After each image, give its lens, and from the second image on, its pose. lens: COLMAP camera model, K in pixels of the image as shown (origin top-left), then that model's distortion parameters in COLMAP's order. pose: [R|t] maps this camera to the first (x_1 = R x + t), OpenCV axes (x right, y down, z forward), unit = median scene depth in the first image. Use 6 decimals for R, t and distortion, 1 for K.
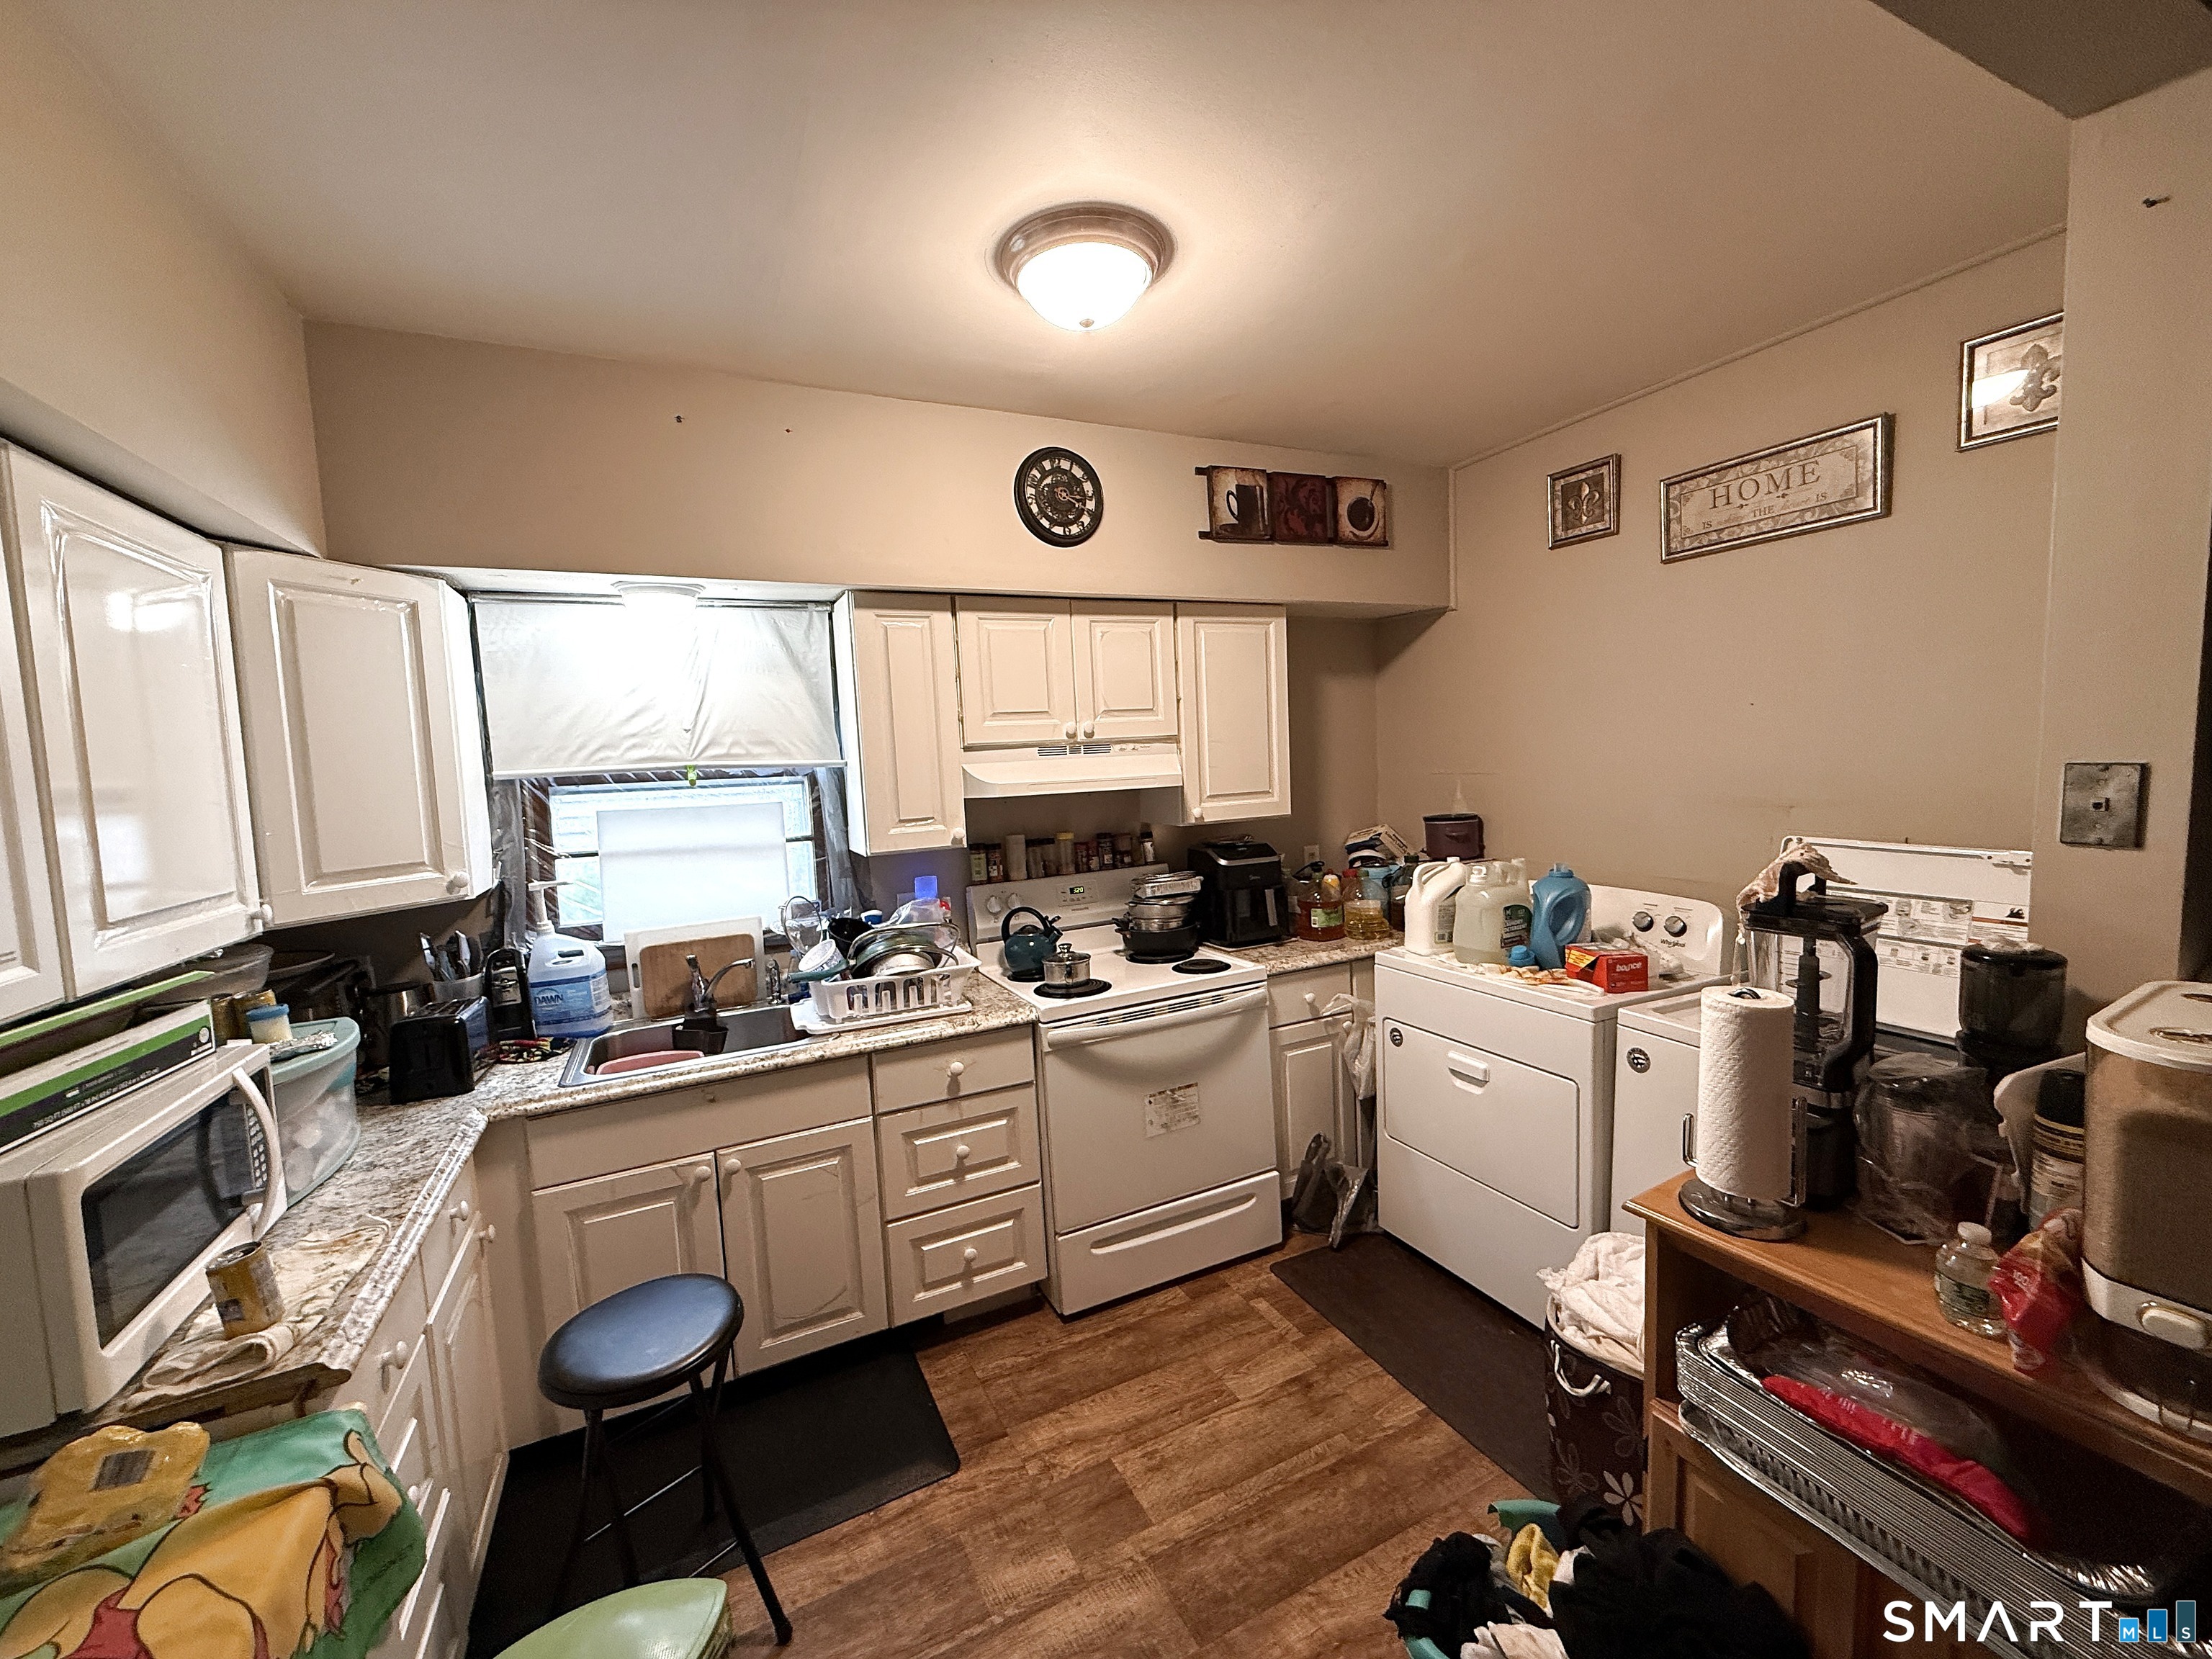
lens RADIAL K [[880.7, 0, 1100.3], [0, 880.7, 827.0], [0, 0, 1]] dist [0.000644, -0.000101]
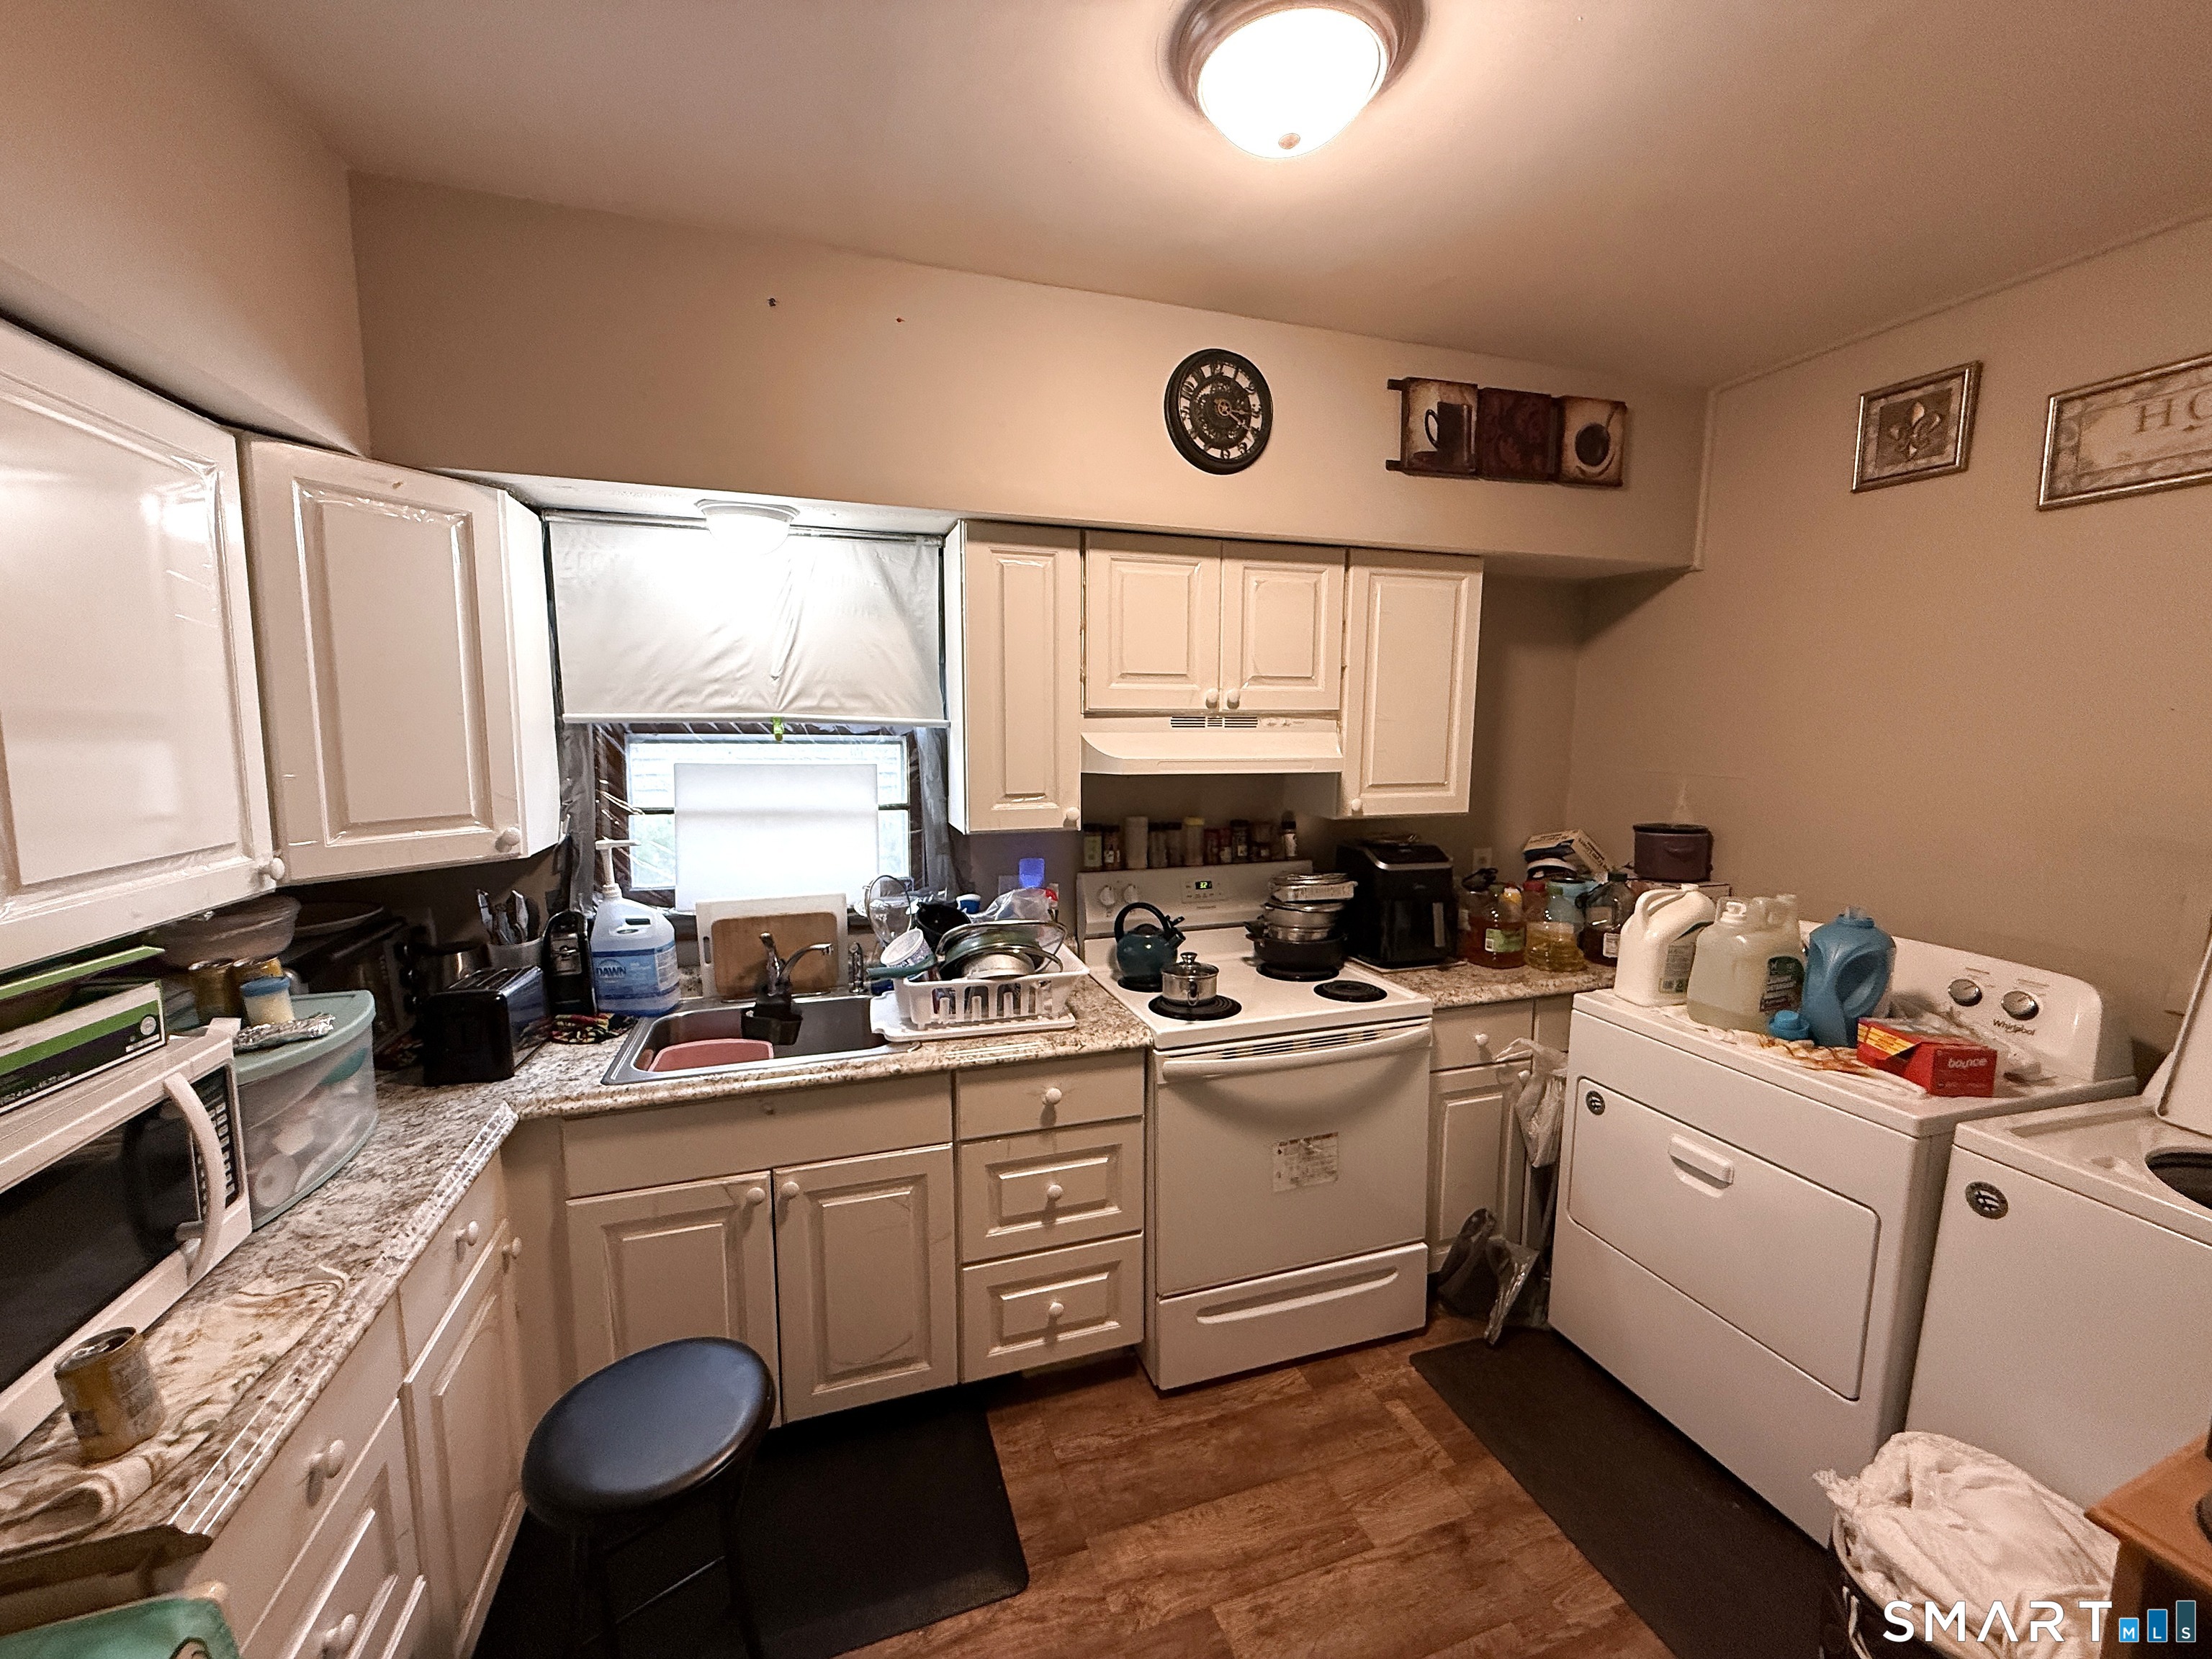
lens RADIAL K [[880.7, 0, 1100.3], [0, 880.7, 827.0], [0, 0, 1]] dist [0.000644, -0.000101]
pose [[0.990006, 0.067402, -0.123875, -0.030315], [-0.062174, 0.997023, 0.045600, -0.022418], [0.126580, -0.037442, 0.991250, 0.173495]]
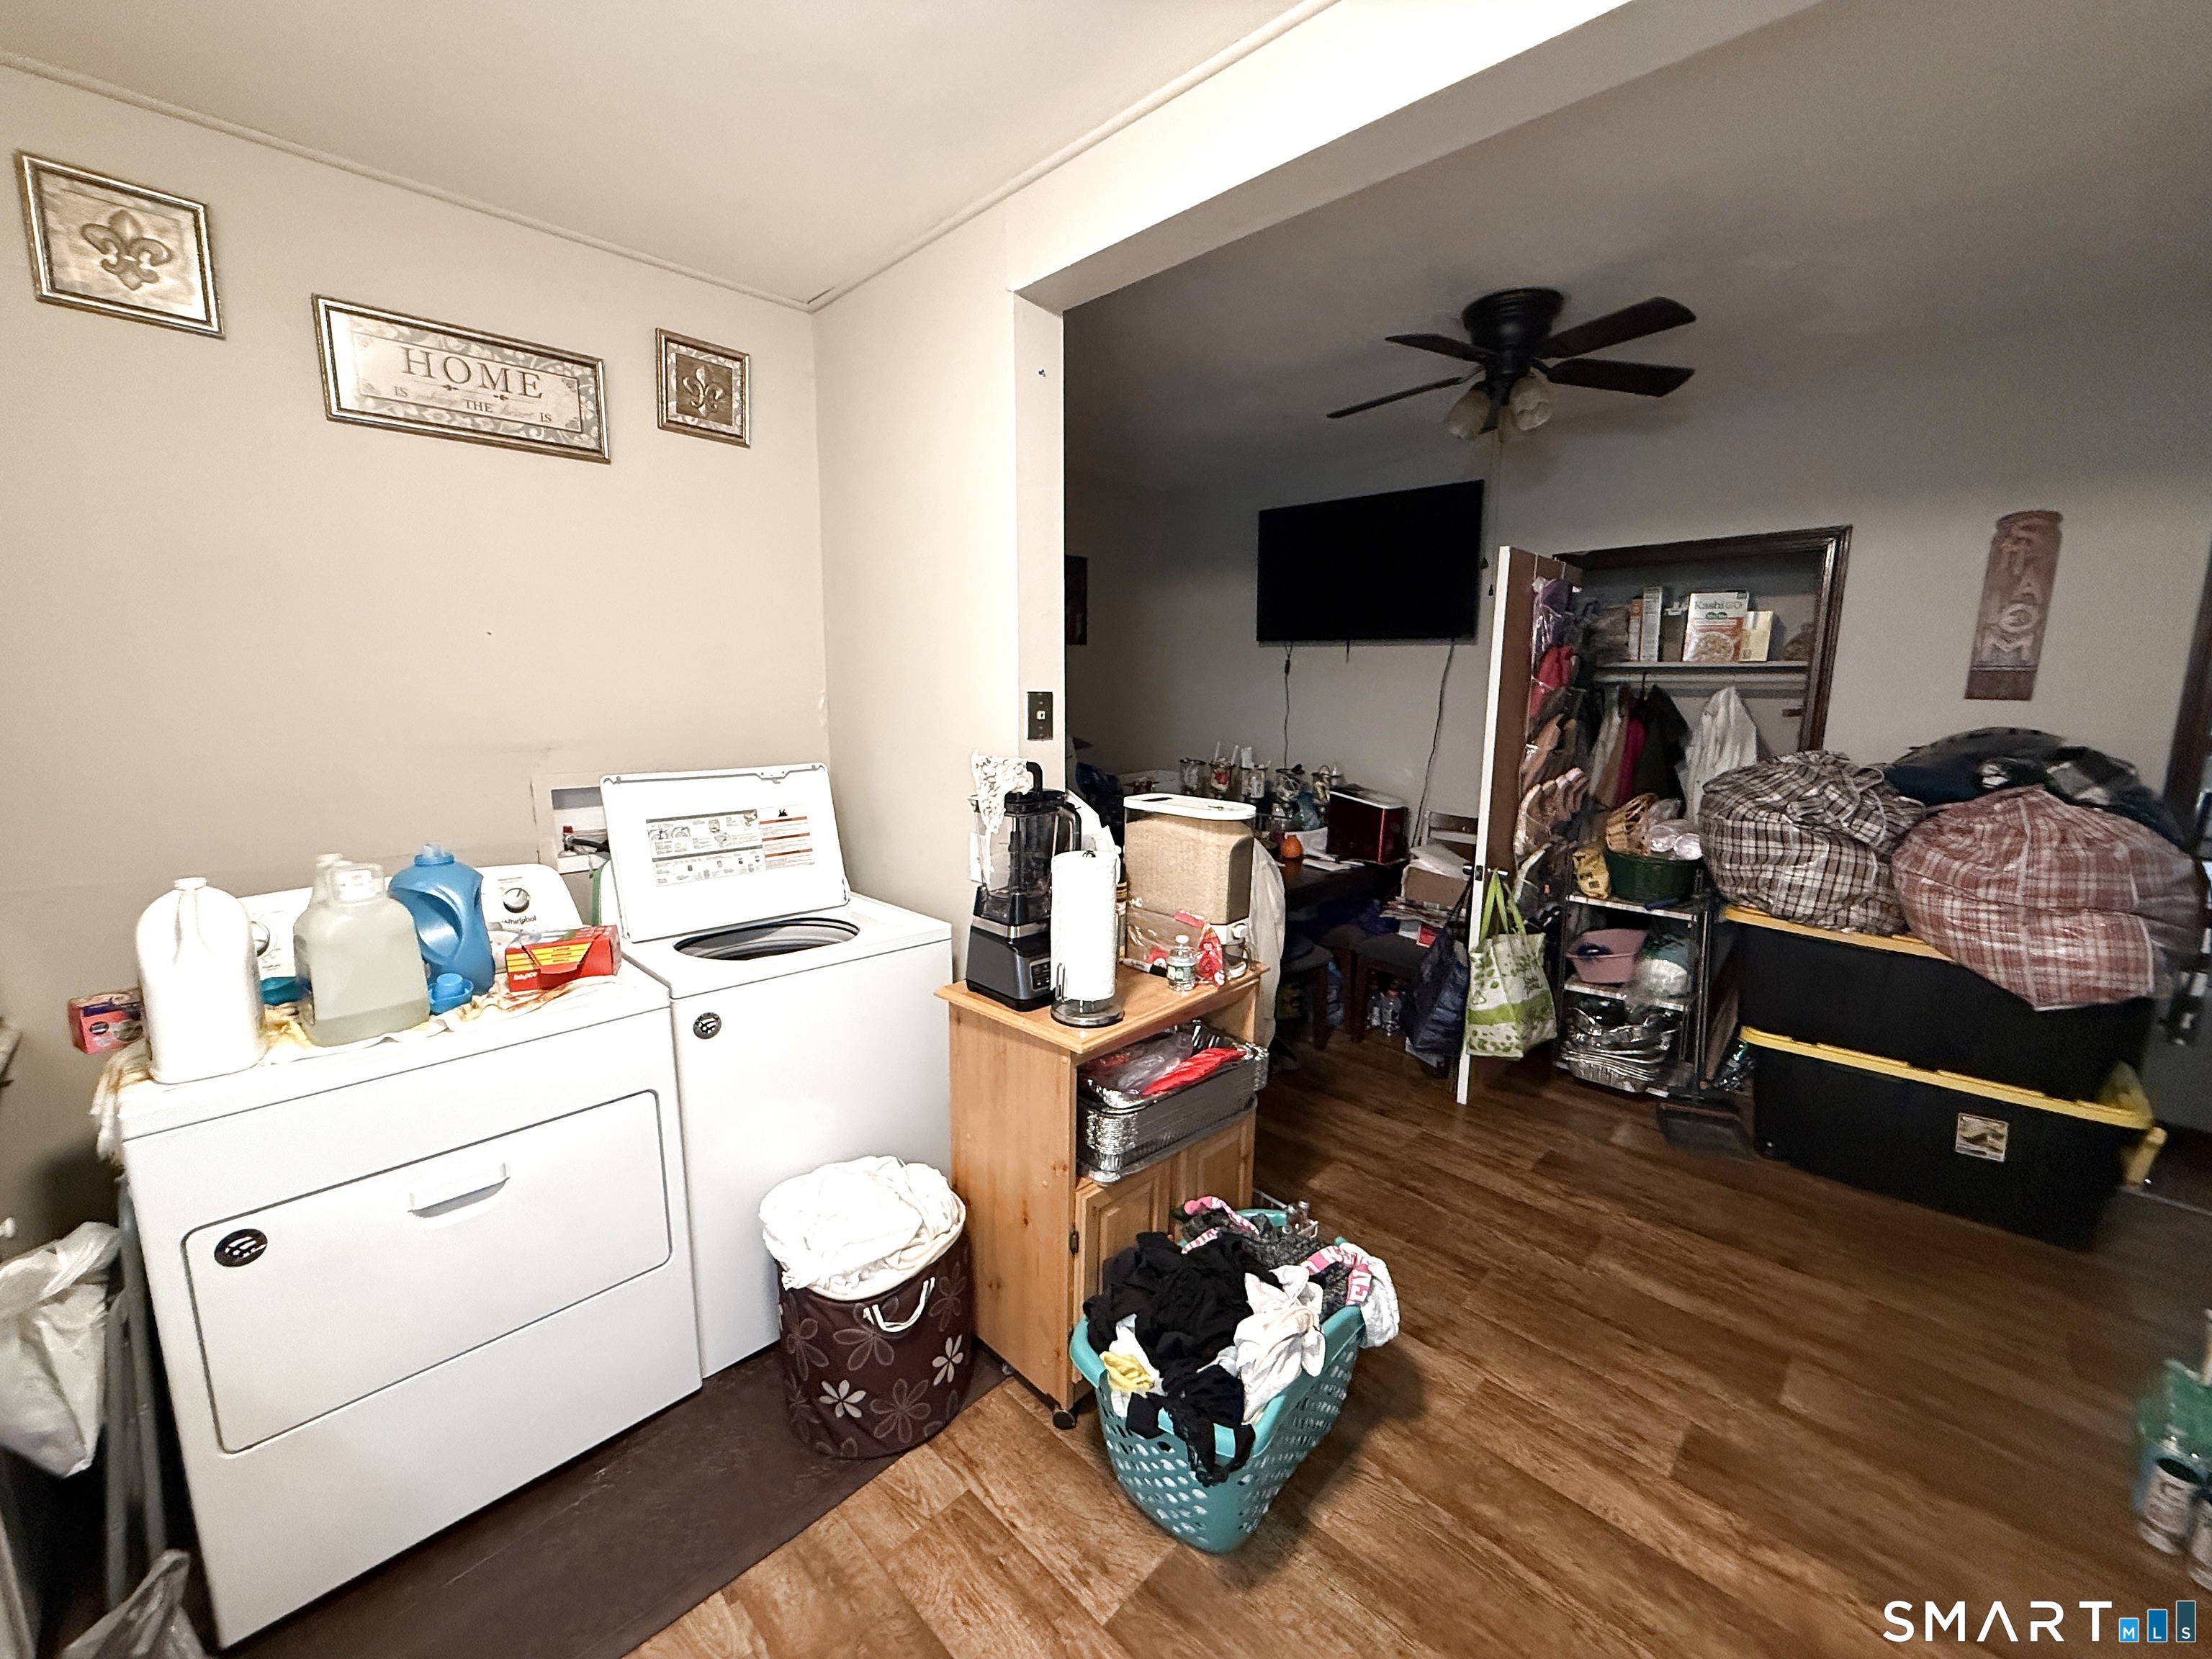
lens RADIAL K [[880.7, 0, 1100.3], [0, 880.7, 827.0], [0, 0, 1]] dist [0.000644, -0.000101]
pose [[-0.333707, -0.111319, 0.936081, -0.288103], [0.088390, 0.984933, 0.148639, -0.027997], [-0.938524, 0.132342, -0.318840, 0.738651]]
